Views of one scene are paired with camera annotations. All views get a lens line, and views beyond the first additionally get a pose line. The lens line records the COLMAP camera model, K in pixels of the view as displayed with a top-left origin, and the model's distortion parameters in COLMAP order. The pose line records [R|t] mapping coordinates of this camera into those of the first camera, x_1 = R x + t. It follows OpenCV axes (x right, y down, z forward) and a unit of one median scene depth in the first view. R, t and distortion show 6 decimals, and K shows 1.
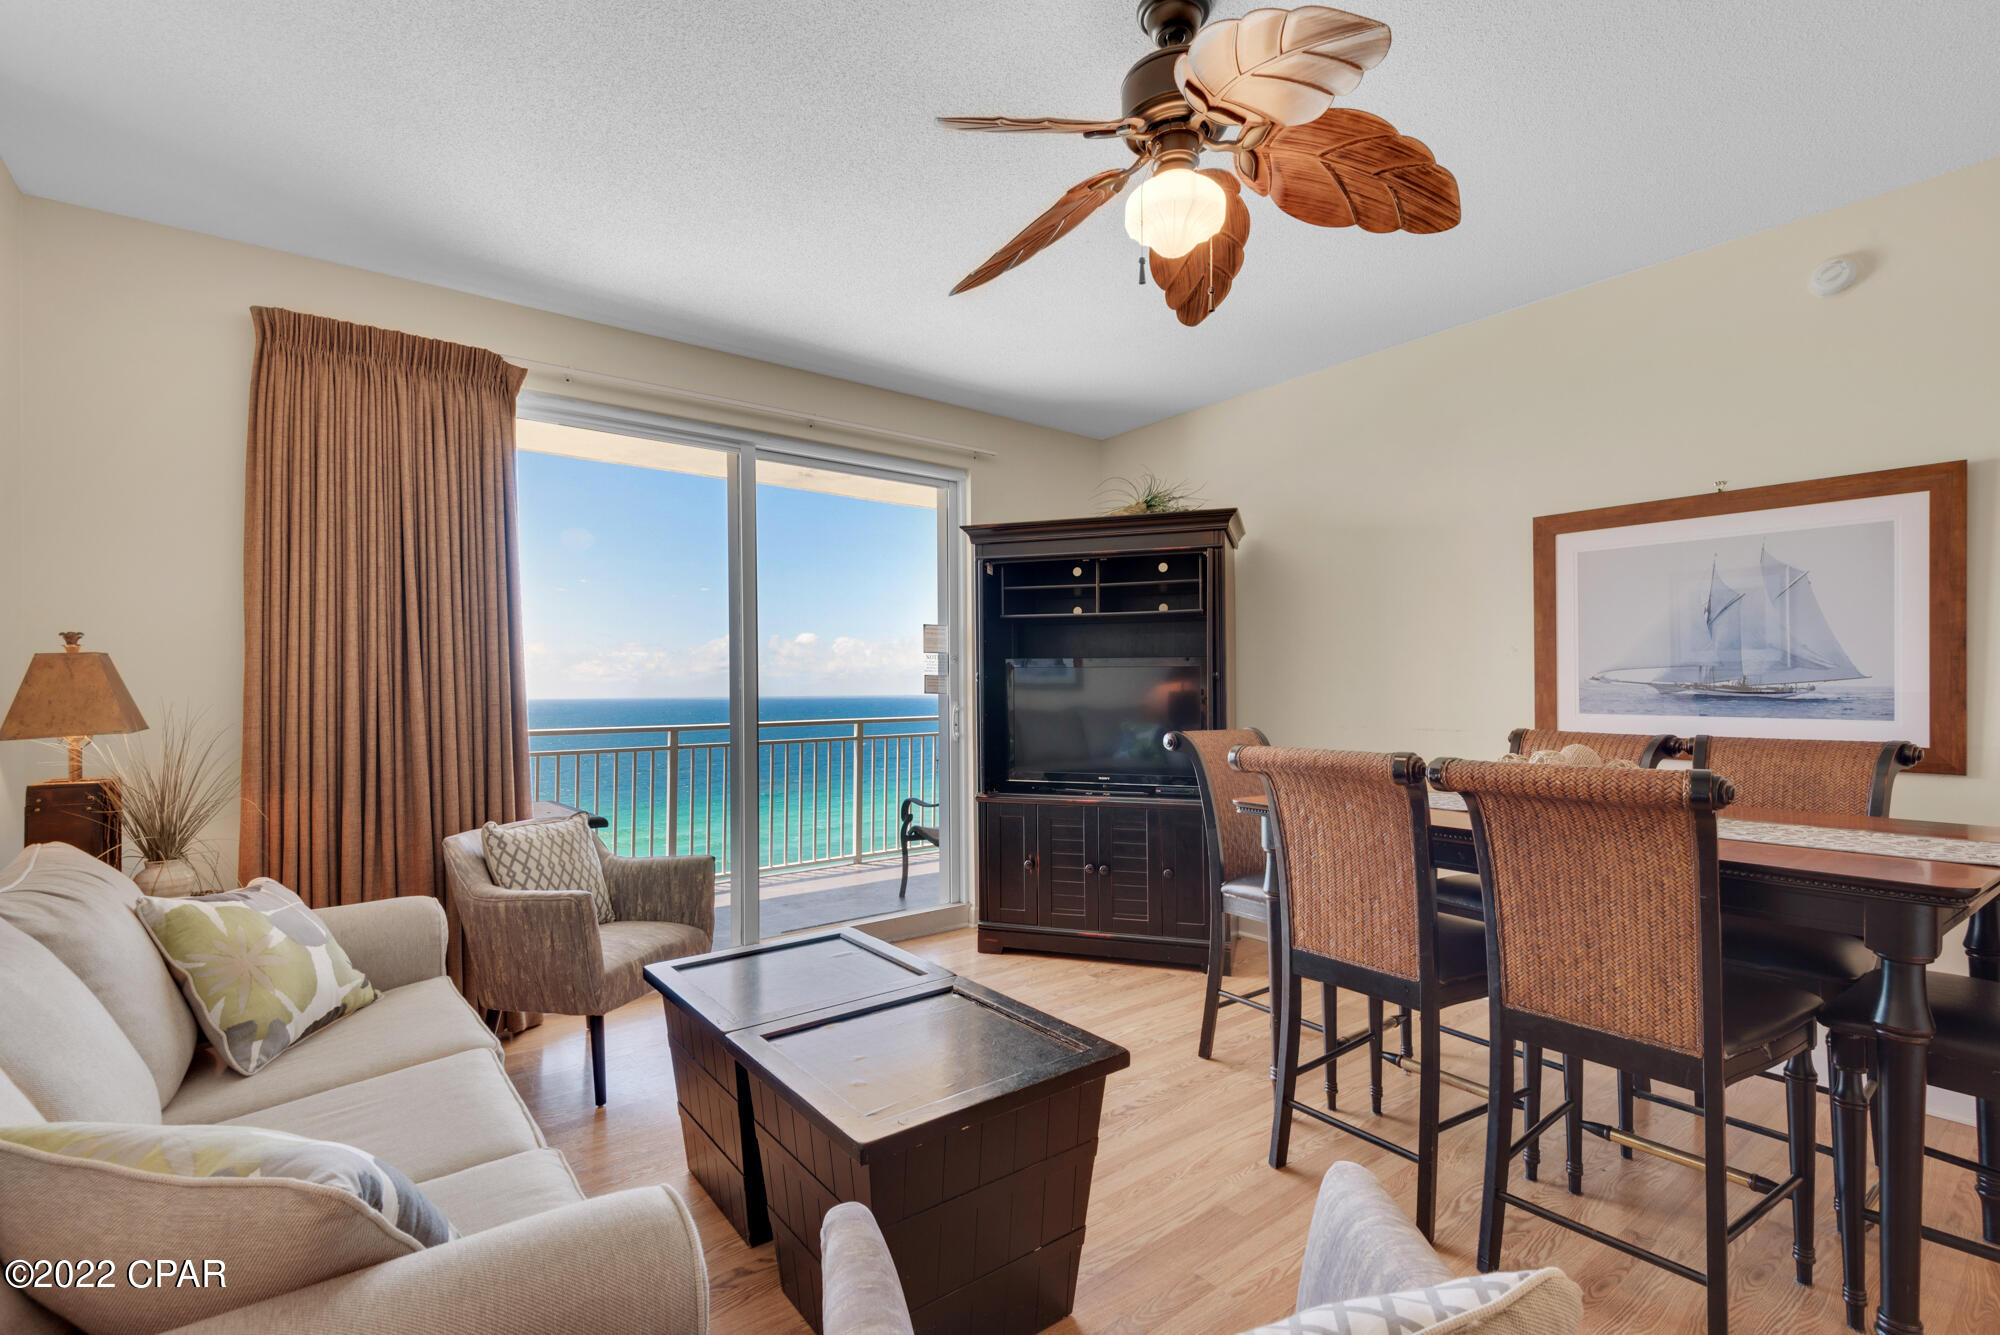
lens RADIAL K [[917.1, 0, 1002.2], [0, 917.1, 680.4], [0, 0, 1]] dist [0.003834, -0.001275]
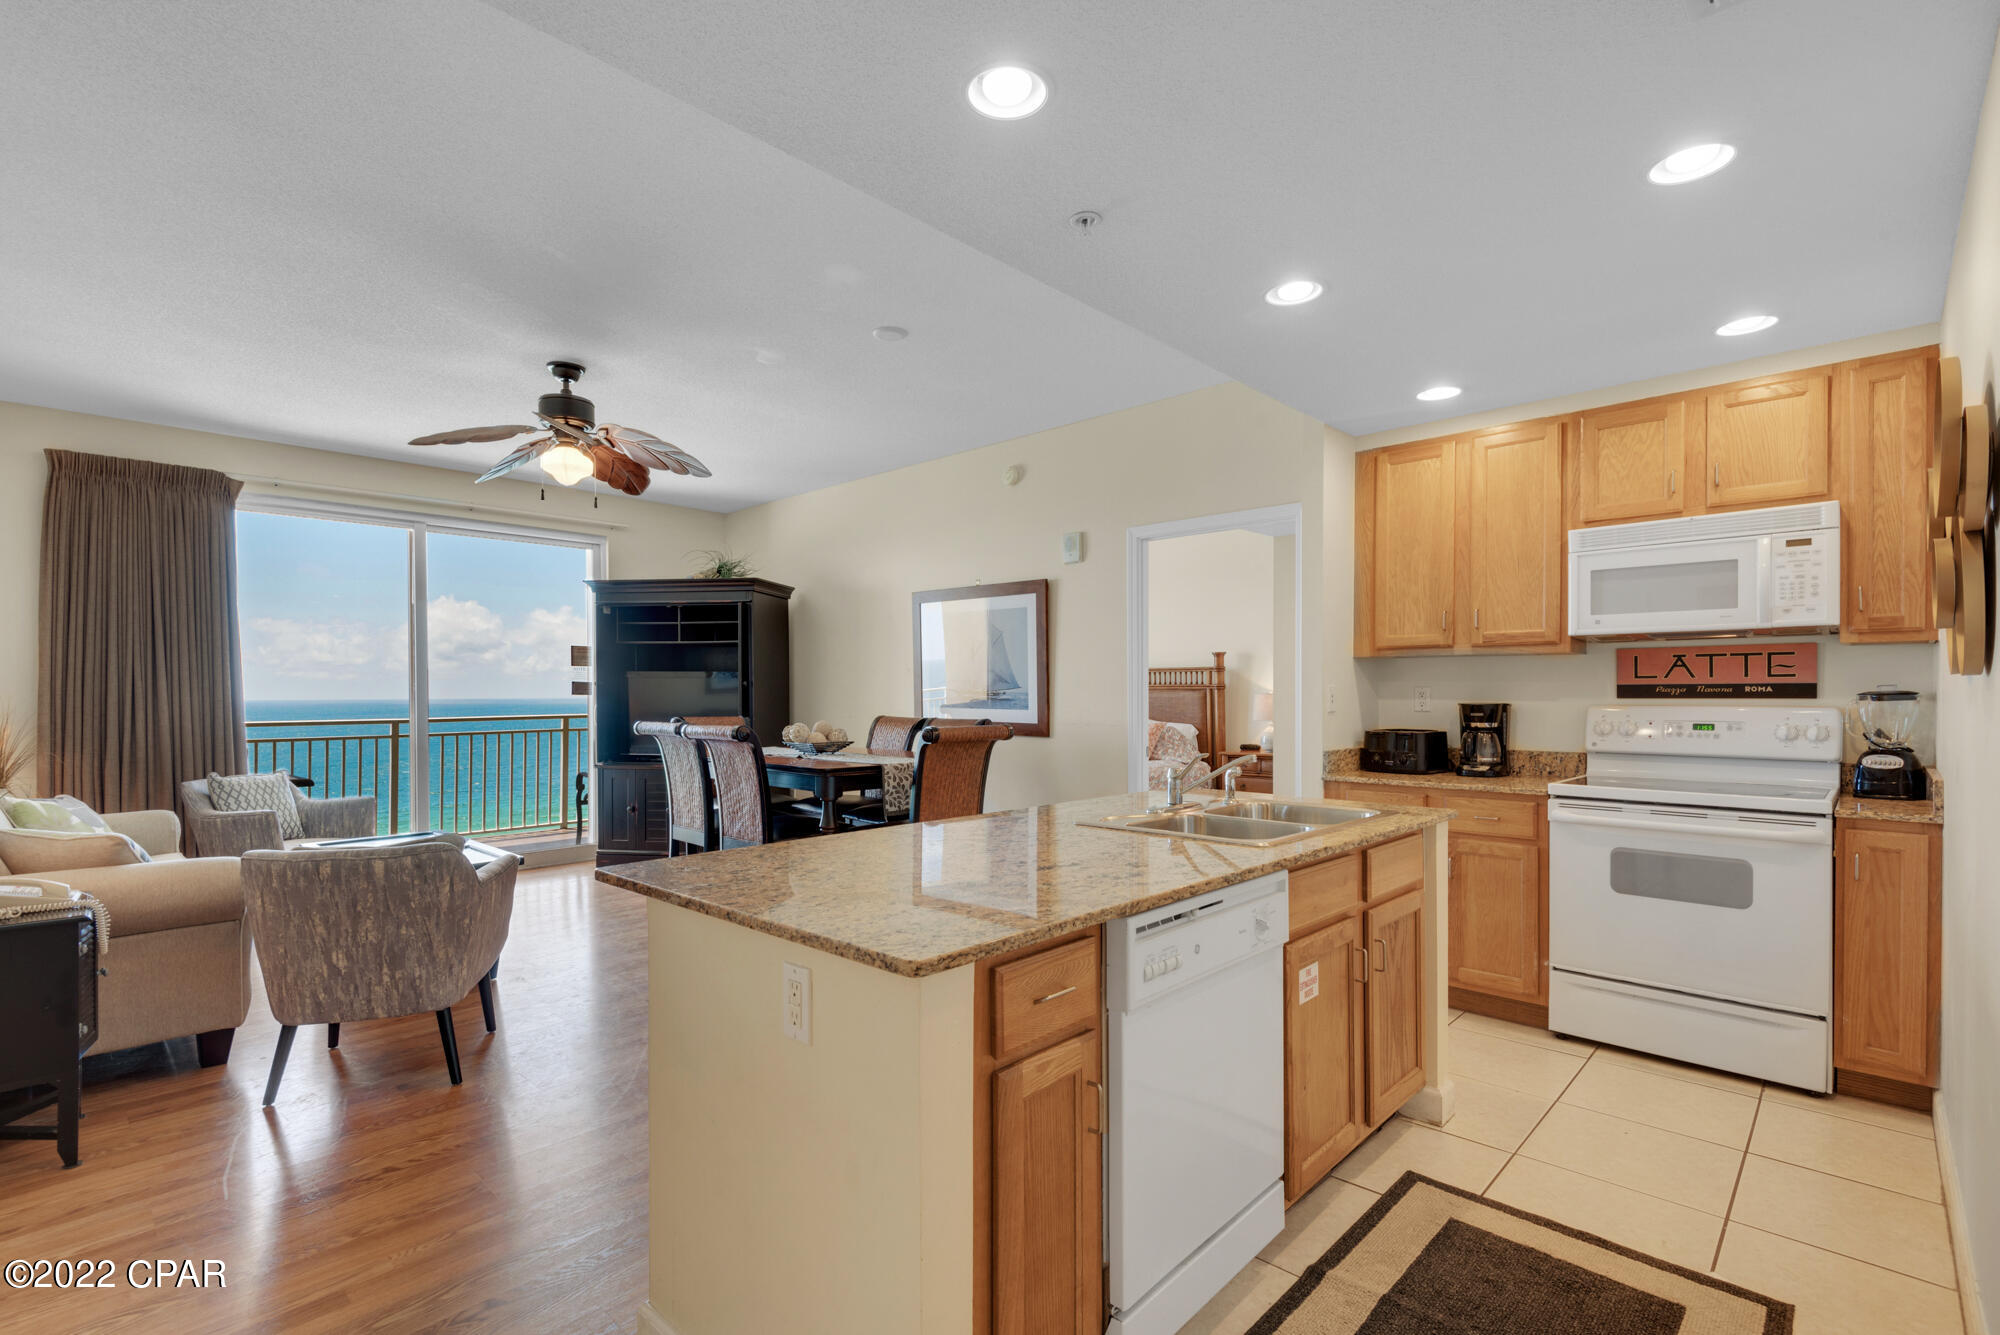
lens RADIAL K [[917.1, 0, 995.3], [0, 917.1, 689.8], [0, 0, 1]] dist [0.003834, -0.001275]
pose [[0.985881, 0.004928, 0.167373, 0.518458], [-0.005283, 0.999985, 0.001674, -0.000981], [-0.167362, -0.002535, 0.985892, -0.809309]]
